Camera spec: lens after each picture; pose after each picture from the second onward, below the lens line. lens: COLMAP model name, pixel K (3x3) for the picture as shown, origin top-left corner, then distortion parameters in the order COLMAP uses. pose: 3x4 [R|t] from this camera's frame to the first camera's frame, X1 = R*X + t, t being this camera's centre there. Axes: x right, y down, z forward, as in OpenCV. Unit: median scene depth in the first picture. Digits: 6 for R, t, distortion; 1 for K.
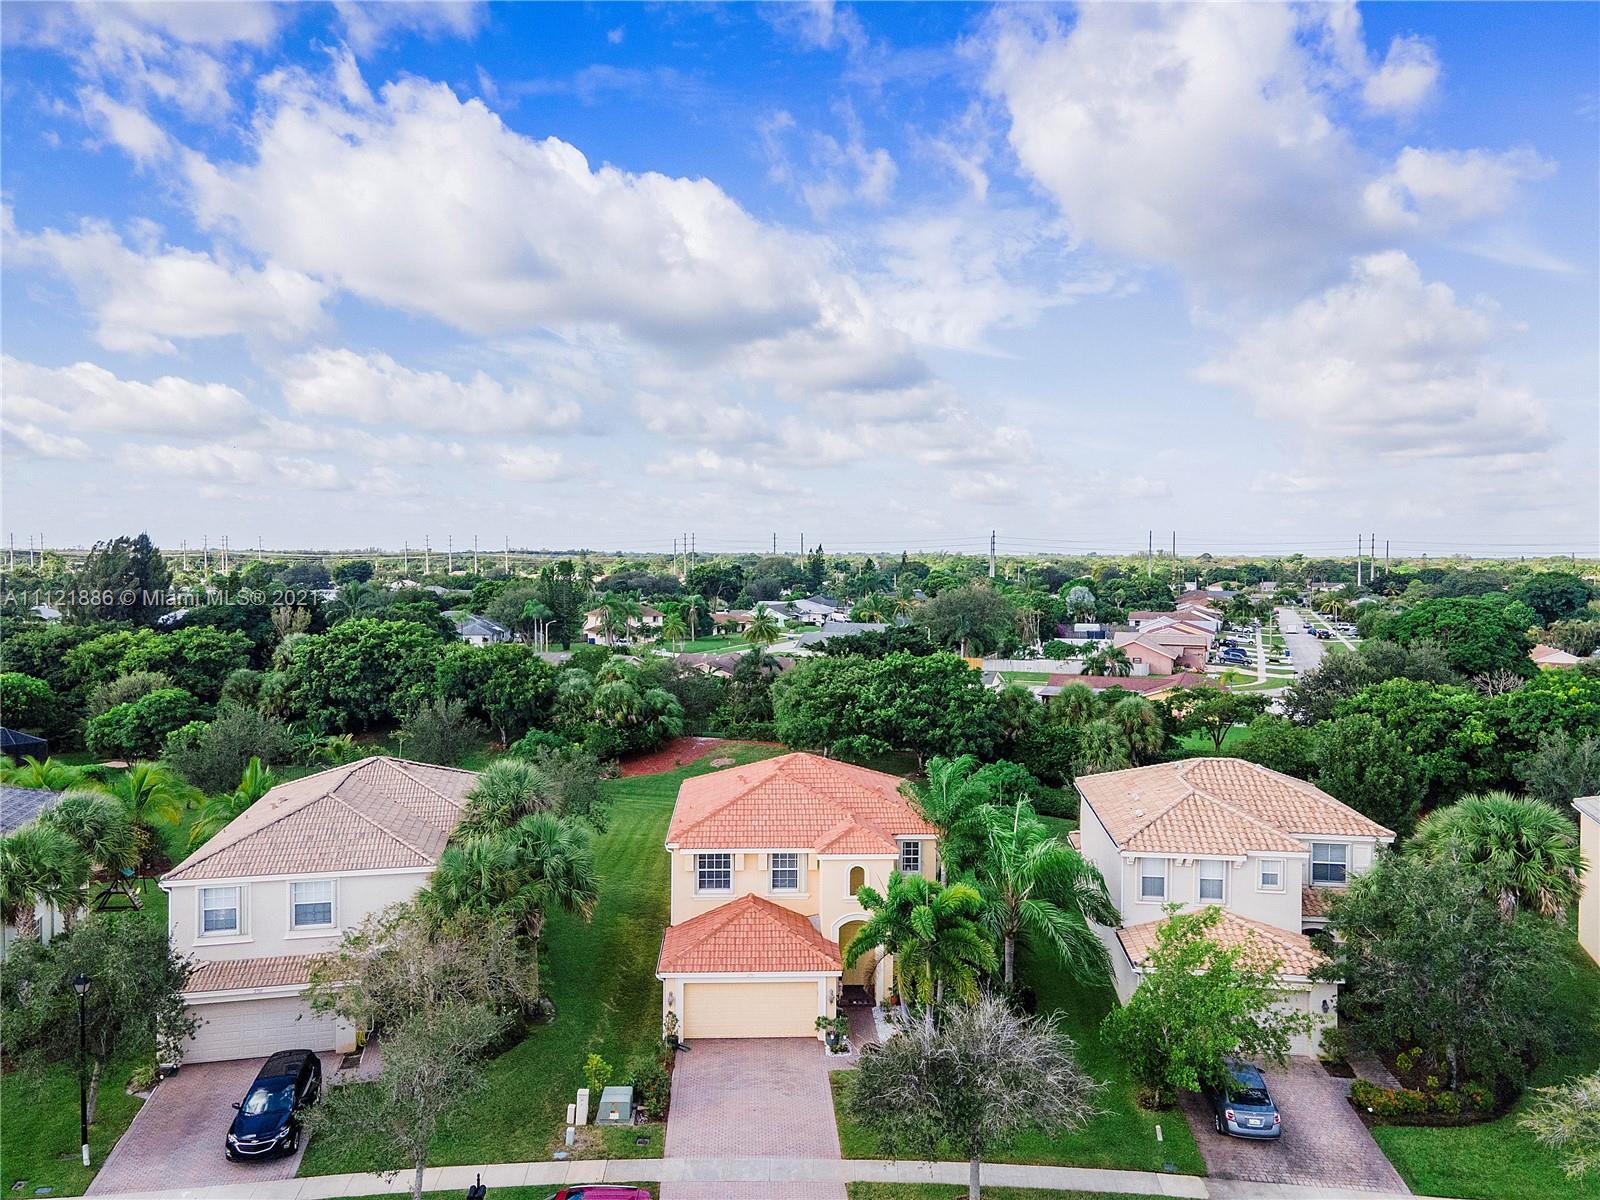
lens RADIAL K [[1151.9, 0, 802.4], [0, 1151.9, 601.5], [0, 0, 1]] dist [0.021616, -0.002449]
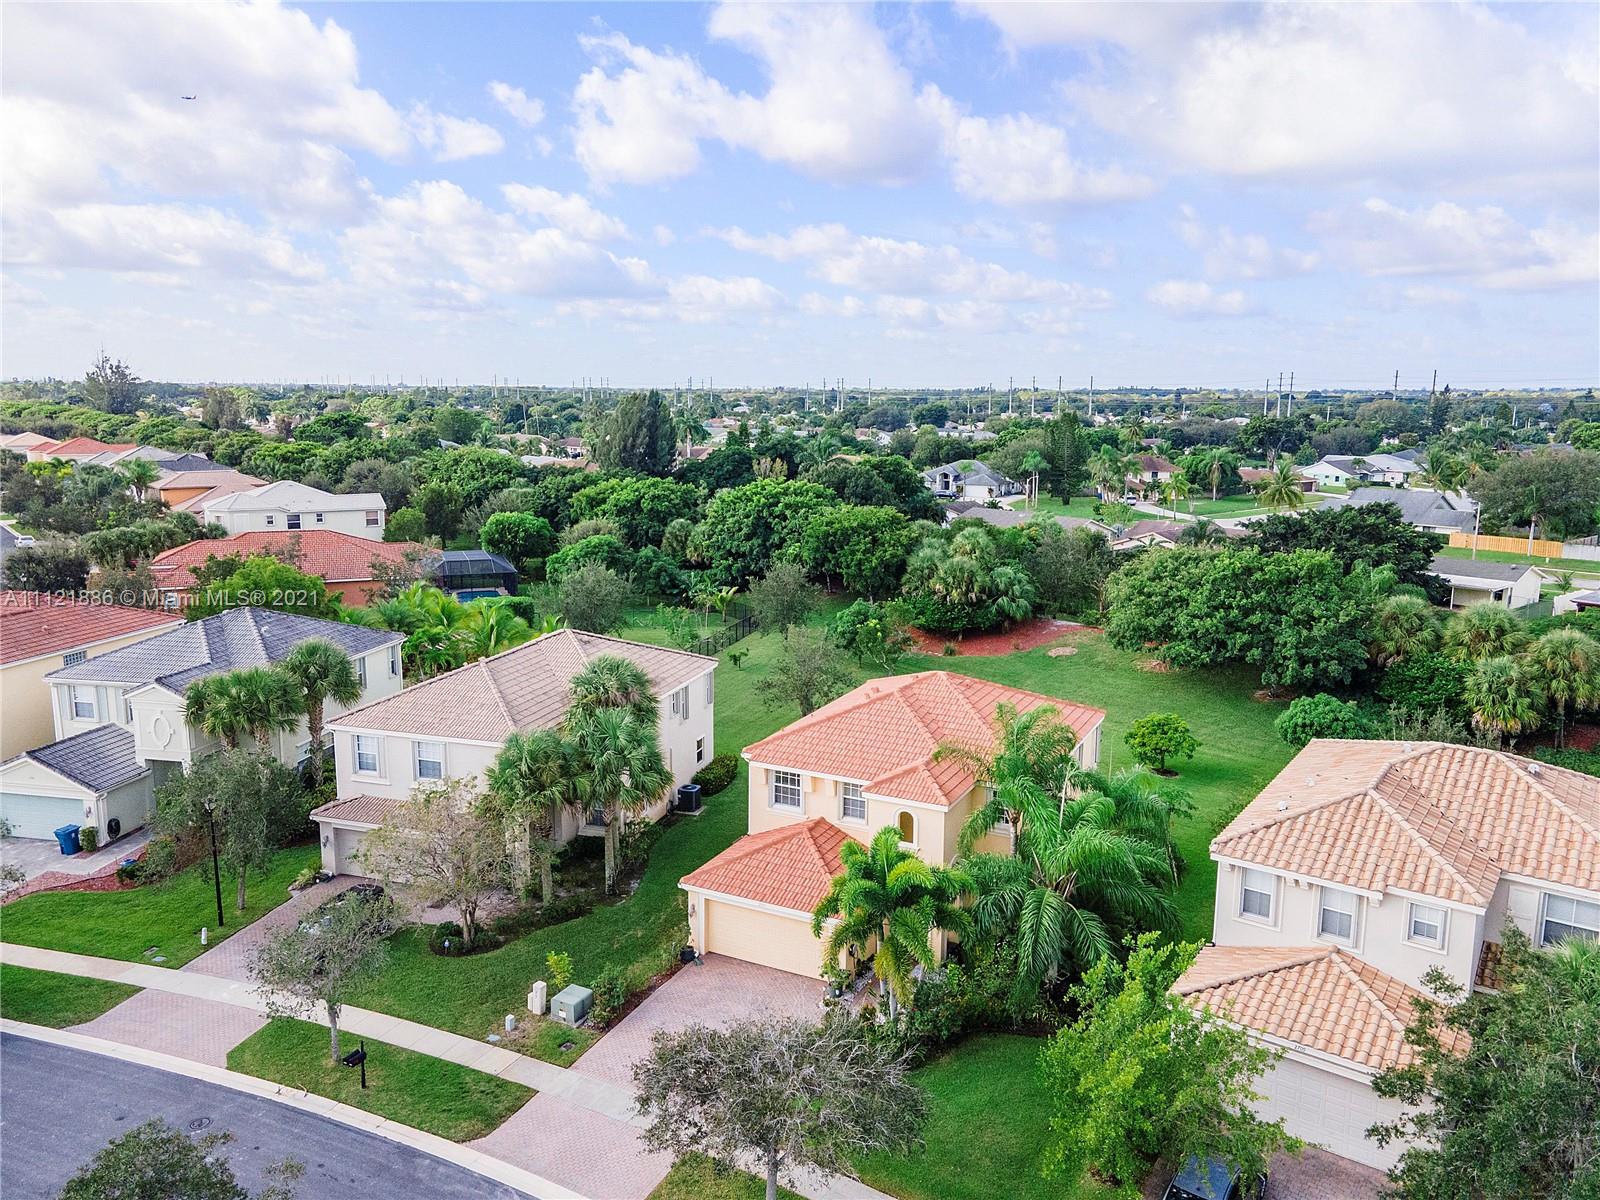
lens RADIAL K [[1159.0, 0, 802.5], [0, 1159.0, 594.7], [0, 0, 1]] dist [0.019705, 0.041946]
pose [[0.871222, 0.084970, -0.483479, 0.405084], [-0.021014, 0.990458, 0.136203, -0.058787], [0.490438, -0.108503, 0.864695, 0.202547]]
